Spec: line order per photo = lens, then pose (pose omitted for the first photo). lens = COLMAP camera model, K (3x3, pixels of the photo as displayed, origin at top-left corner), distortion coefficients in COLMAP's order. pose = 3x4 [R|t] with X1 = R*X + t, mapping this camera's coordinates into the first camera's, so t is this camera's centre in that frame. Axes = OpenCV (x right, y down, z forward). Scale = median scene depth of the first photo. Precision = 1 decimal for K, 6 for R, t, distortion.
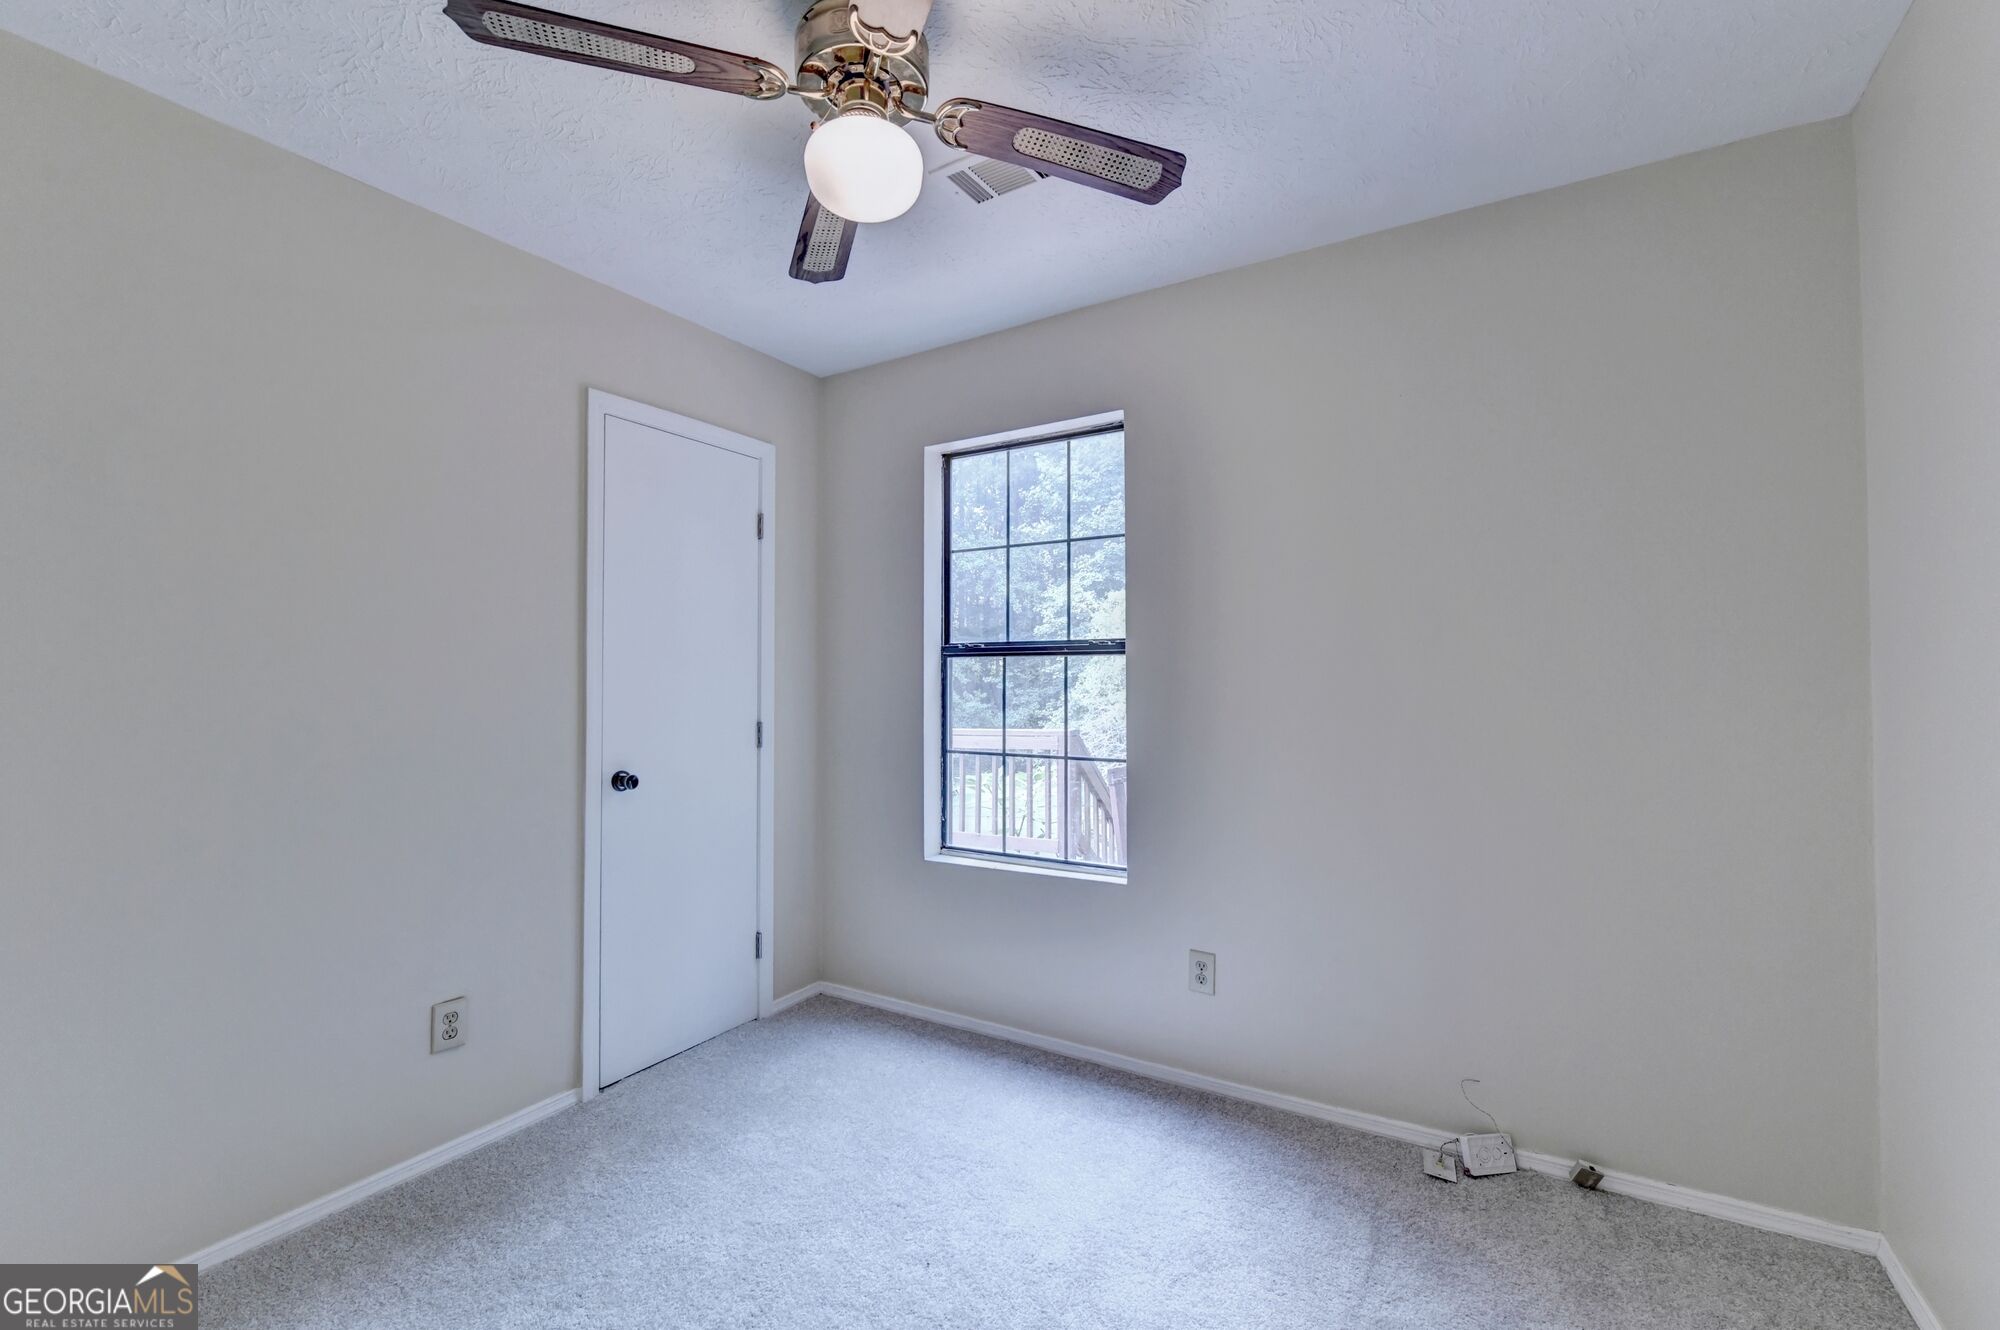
lens RADIAL K [[821.0, 0, 1011.9], [0, 821.0, 665.6], [0, 0, 1]] dist [-0.009274, -0.000501]
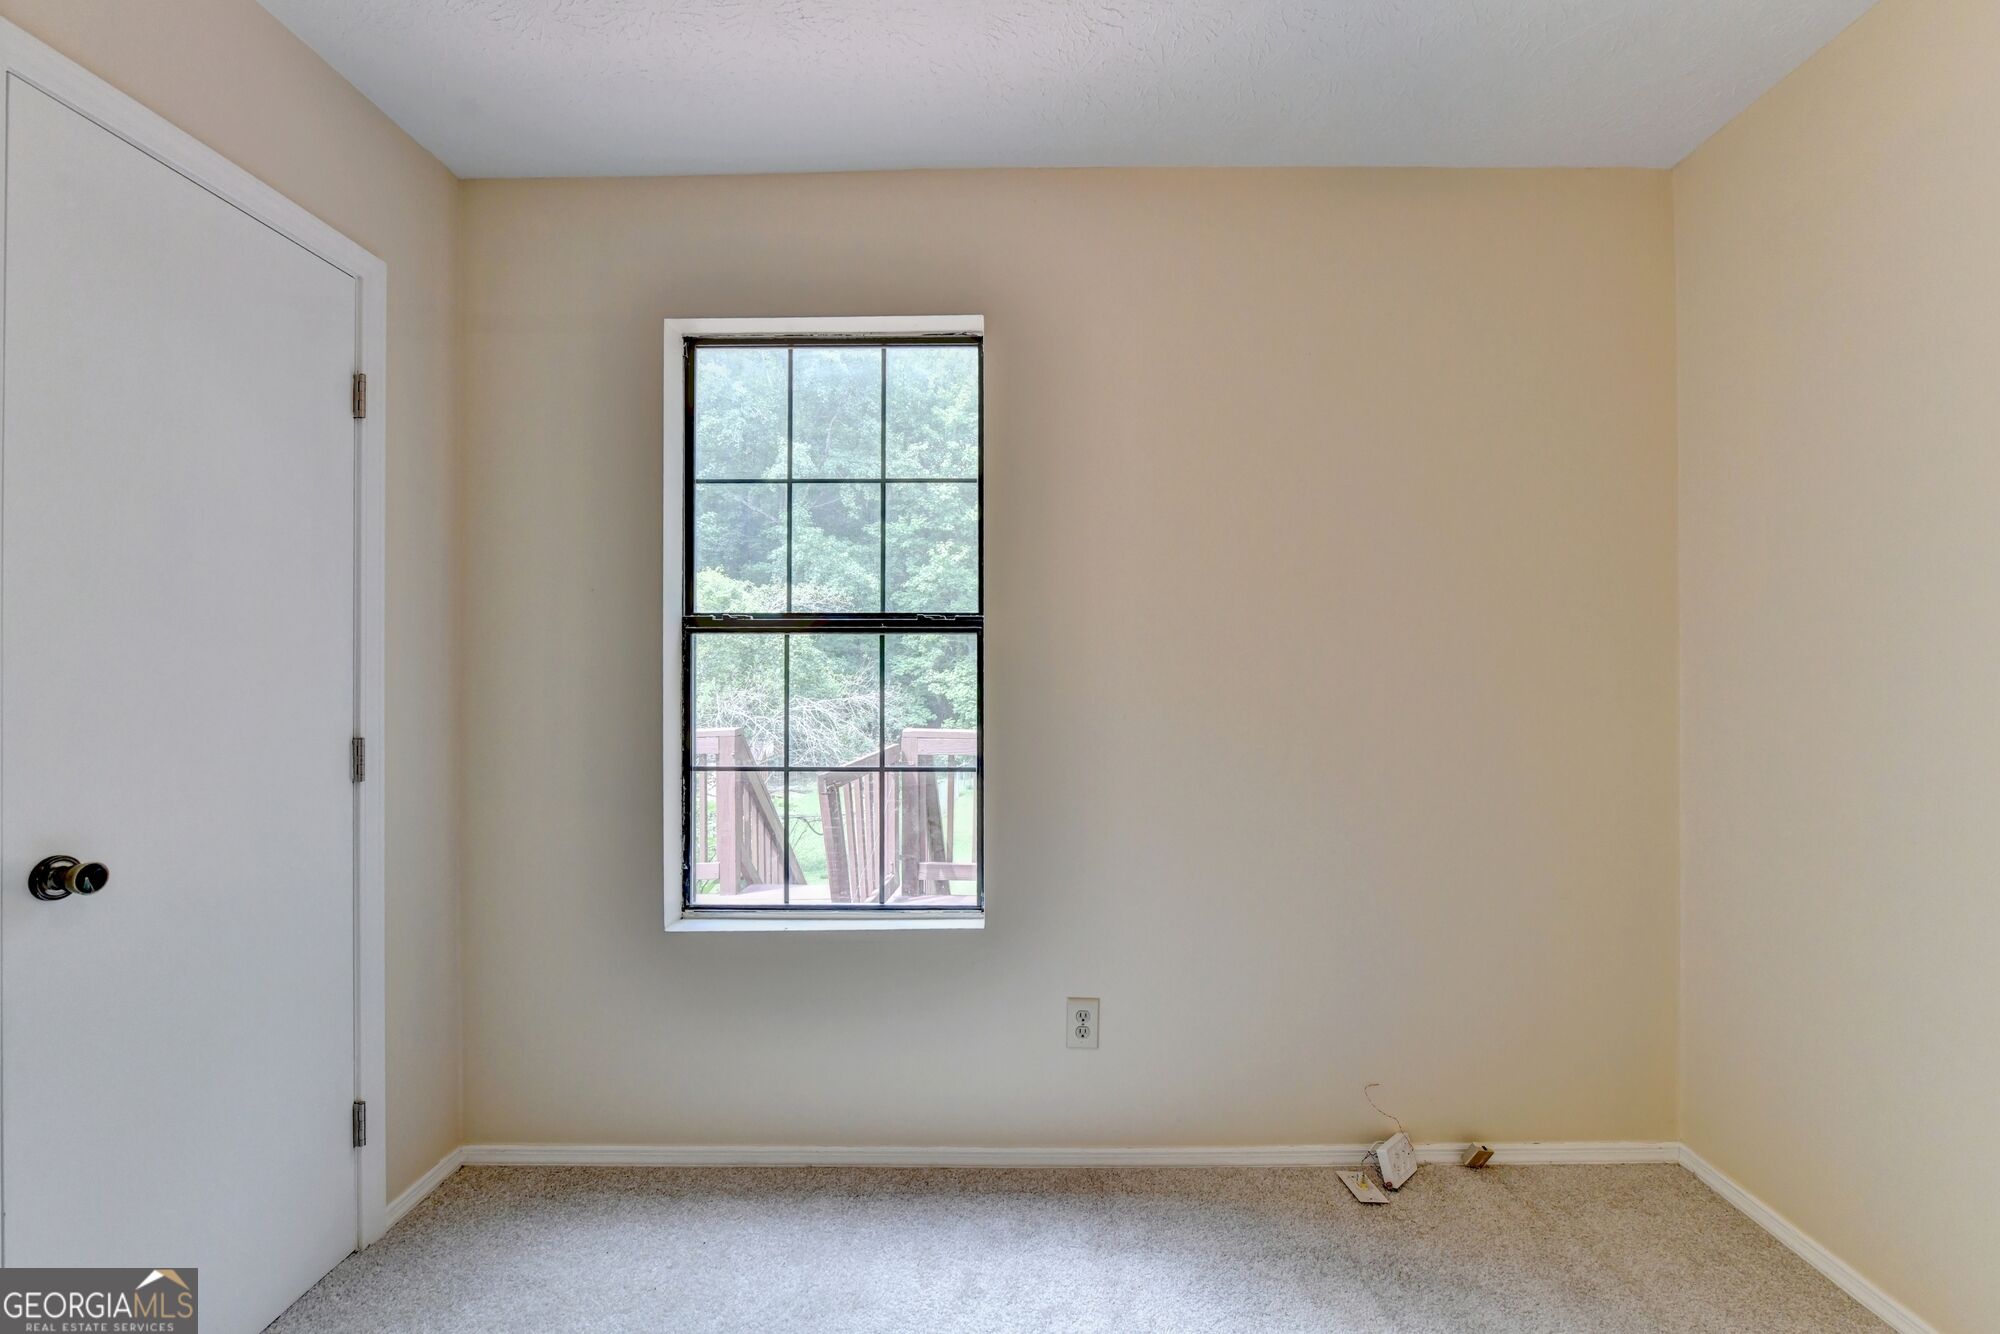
lens RADIAL K [[822.6, 0, 1011.7], [0, 822.6, 666.9], [0, 0, 1]] dist [-0.010149, 0.000059]
pose [[0.863858, 0.002871, 0.503728, -0.217672], [-0.010126, 0.999881, 0.011666, 0.008783], [-0.503634, -0.015178, 0.863784, 0.299124]]
